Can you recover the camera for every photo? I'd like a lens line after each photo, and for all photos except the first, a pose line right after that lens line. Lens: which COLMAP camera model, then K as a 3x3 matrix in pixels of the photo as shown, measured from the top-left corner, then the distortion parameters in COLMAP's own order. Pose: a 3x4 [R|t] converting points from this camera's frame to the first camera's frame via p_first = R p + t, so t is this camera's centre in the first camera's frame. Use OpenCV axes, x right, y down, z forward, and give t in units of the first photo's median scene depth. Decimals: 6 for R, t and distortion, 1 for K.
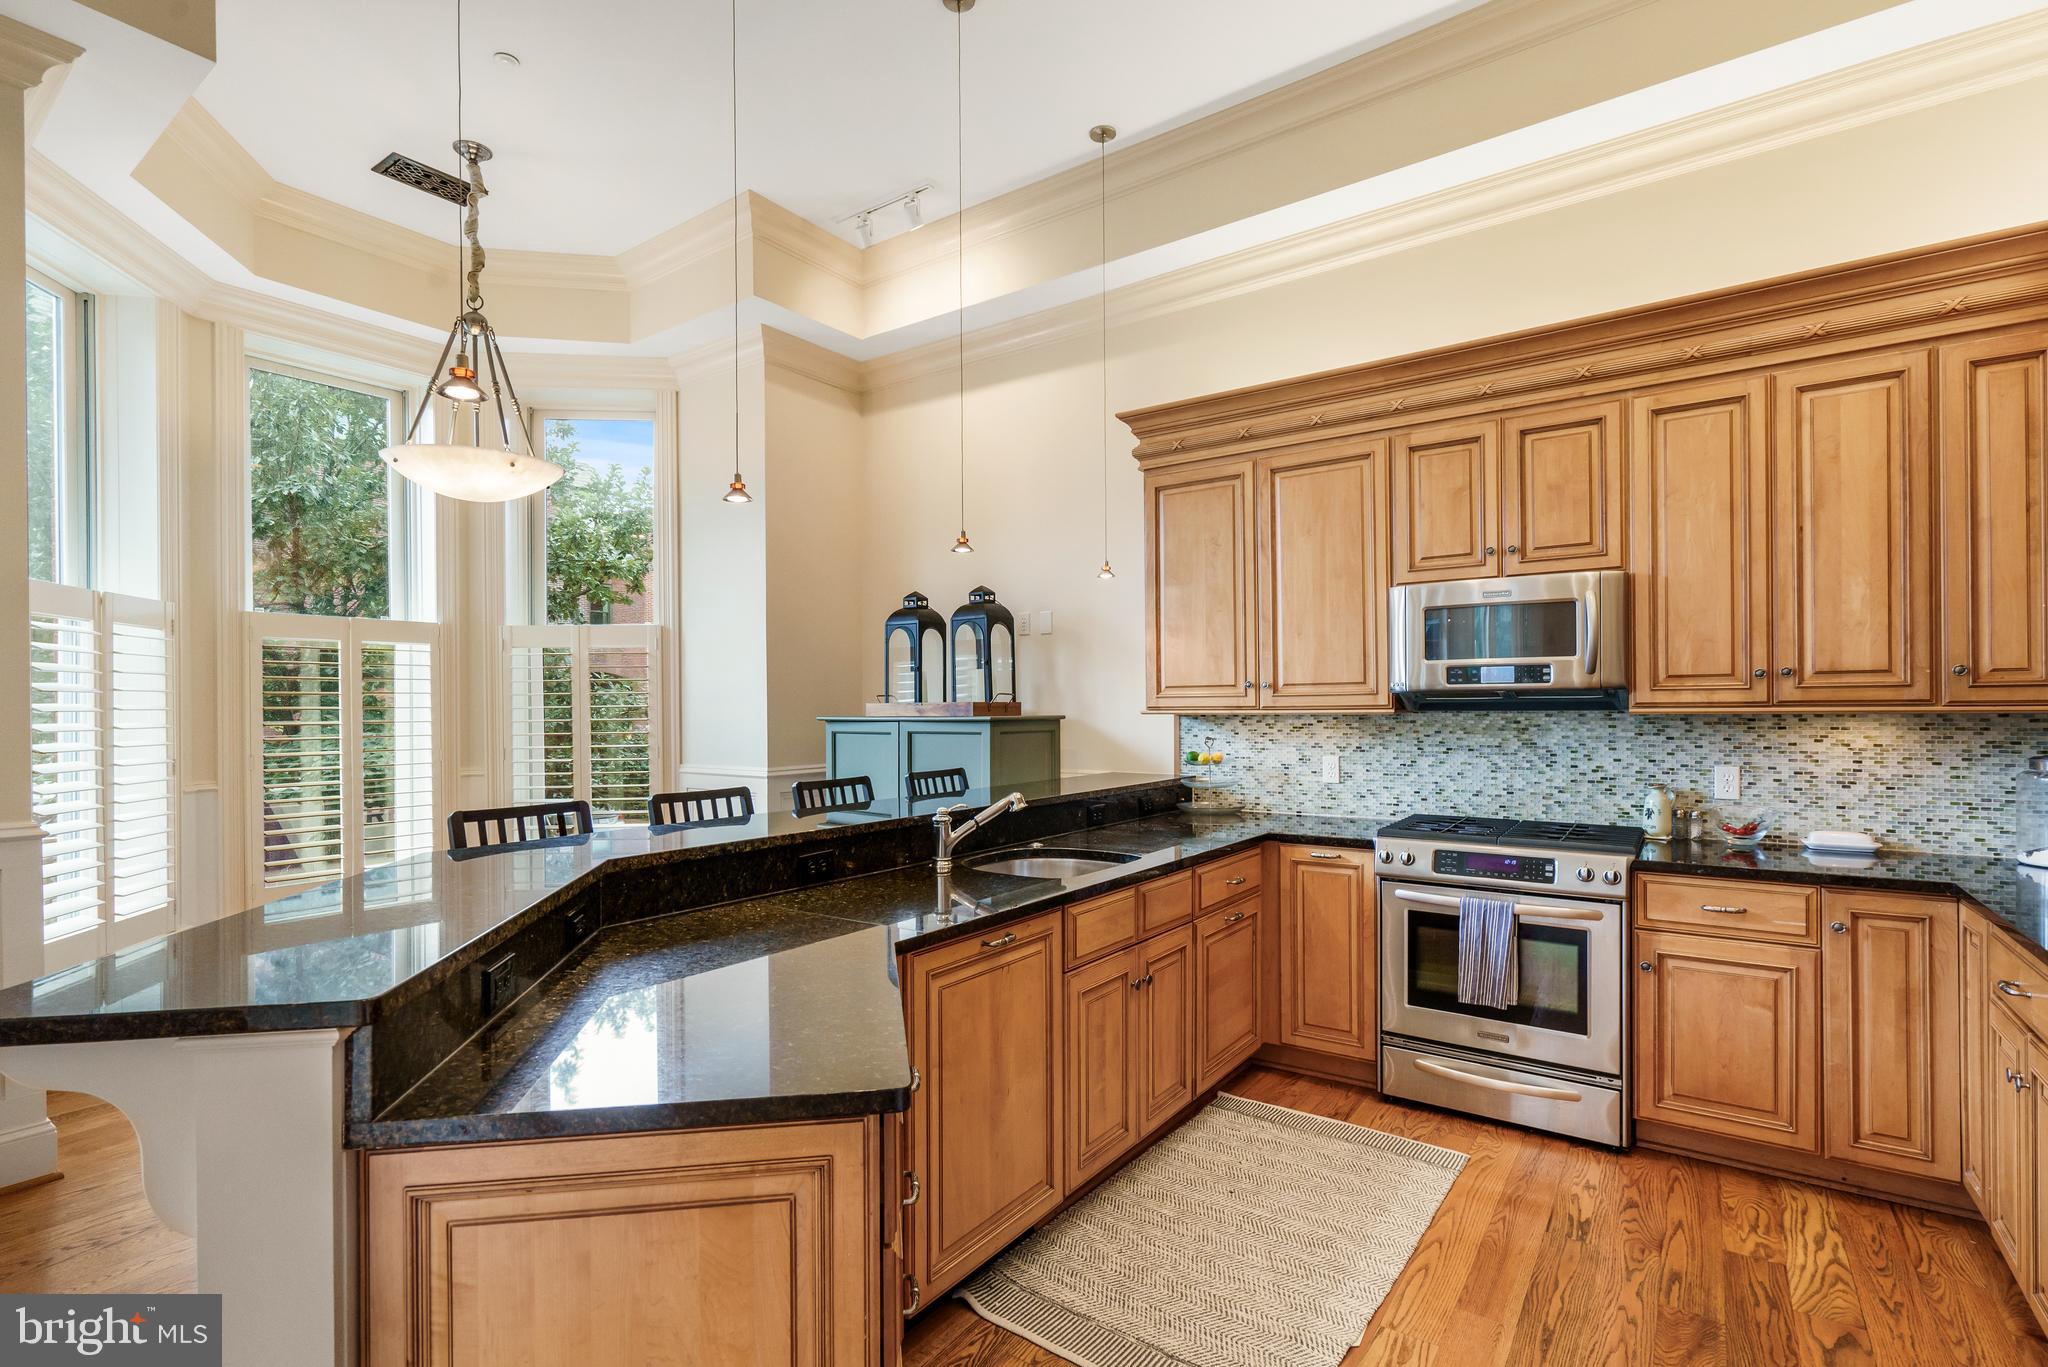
lens RADIAL K [[952.3, 0, 1022.7], [0, 952.3, 705.0], [0, 0, 1]] dist [0.001385, 0.000285]
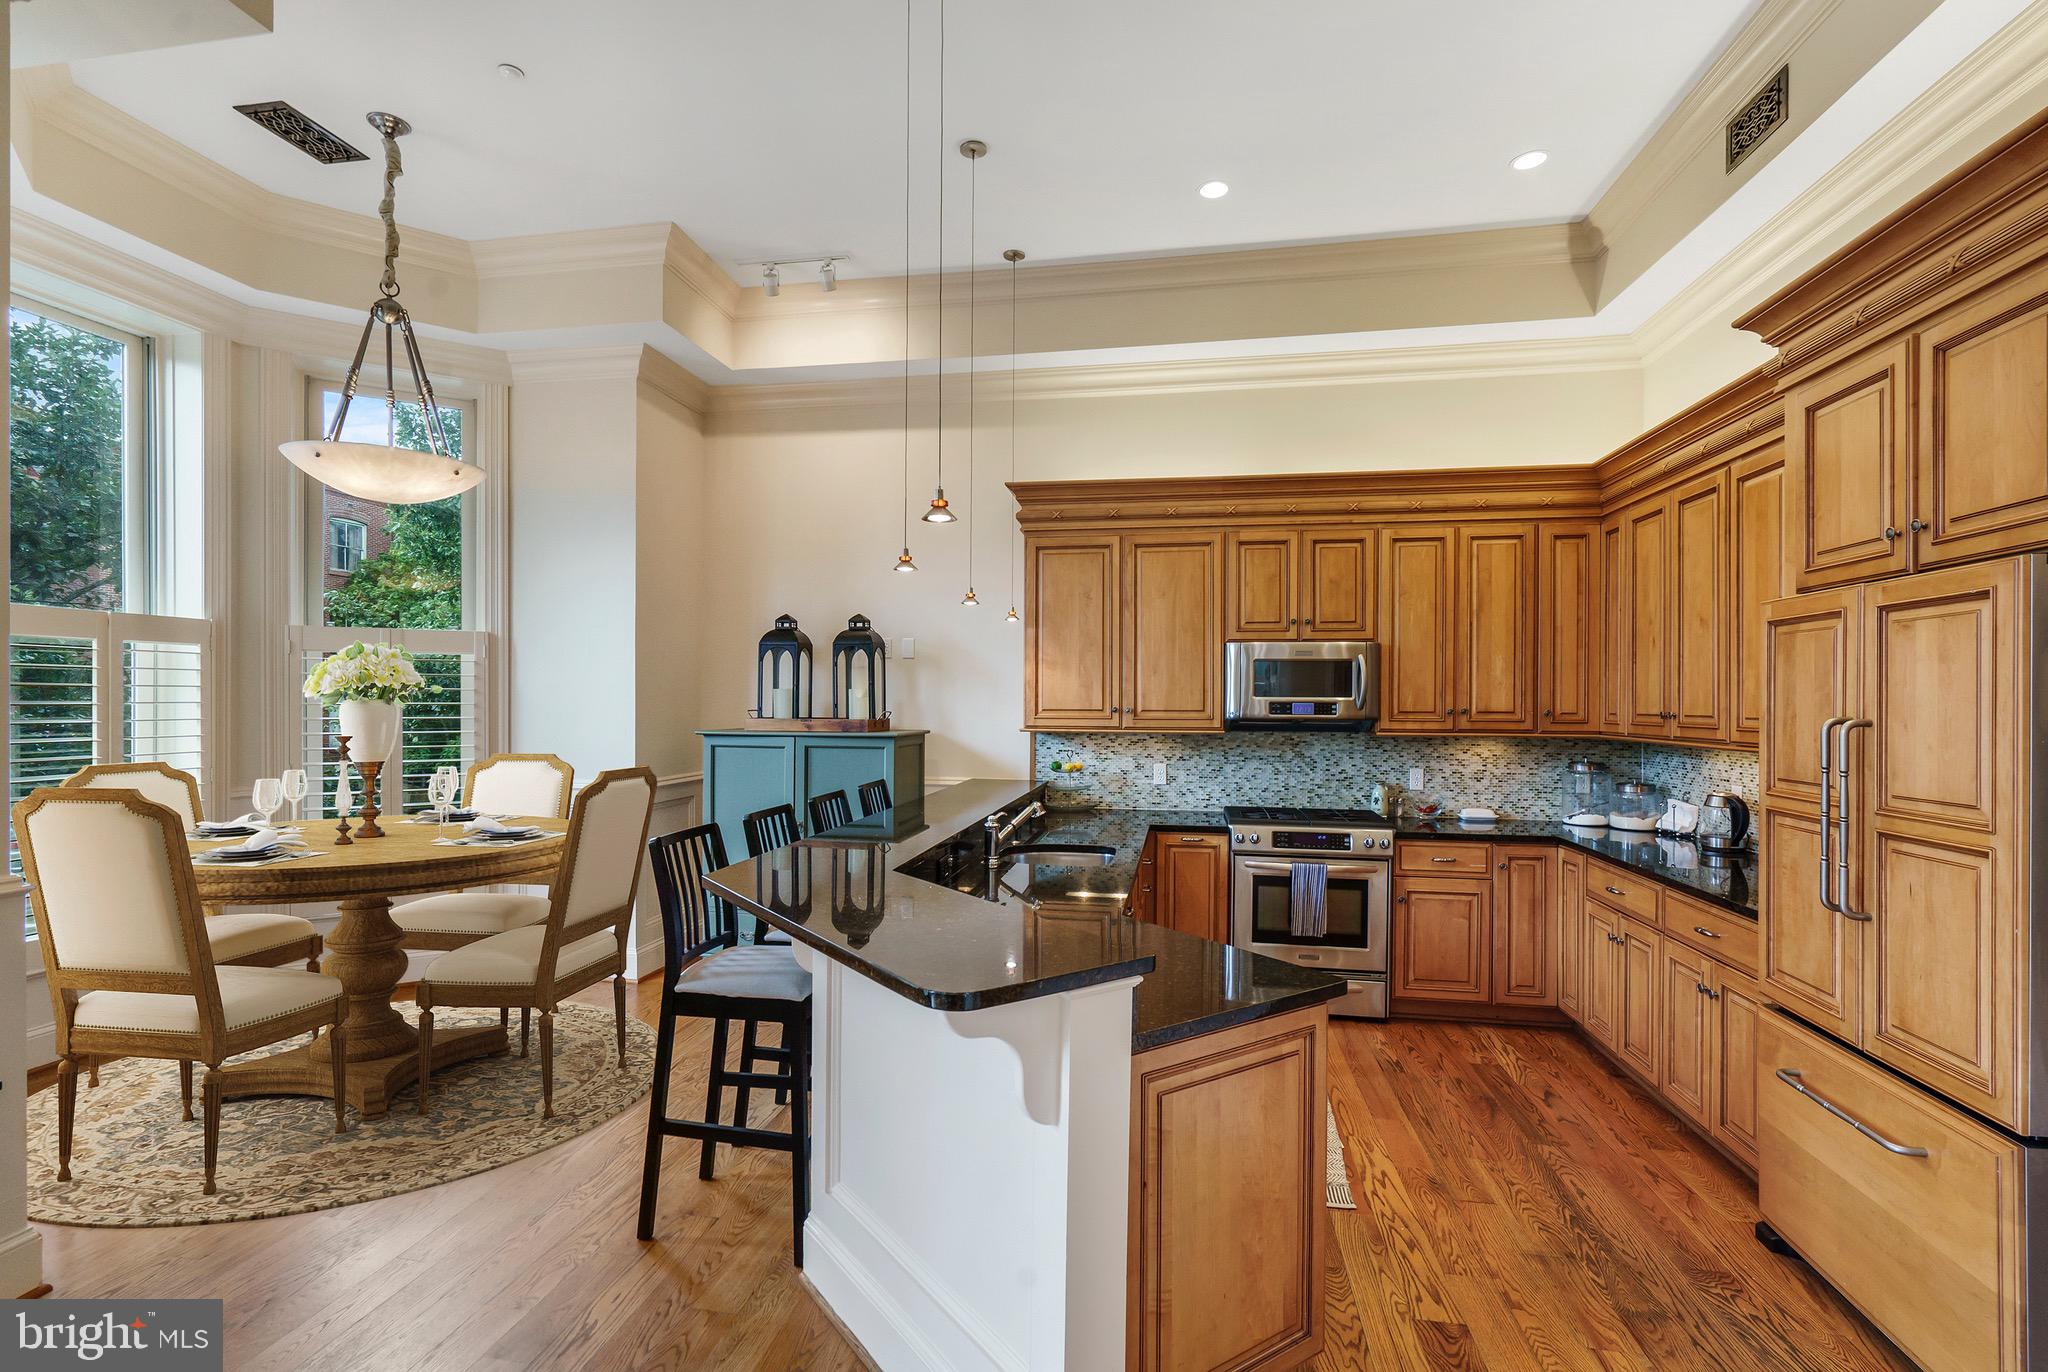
lens RADIAL K [[938.3, 0, 1017.8], [0, 938.3, 700.4], [0, 0, 1]] dist [0.000329, 0.000126]
pose [[0.904499, 0.012857, 0.426283, -0.496046], [-0.013359, 0.999909, -0.001814, -0.035471], [-0.426267, -0.004054, 0.904588, -0.104530]]
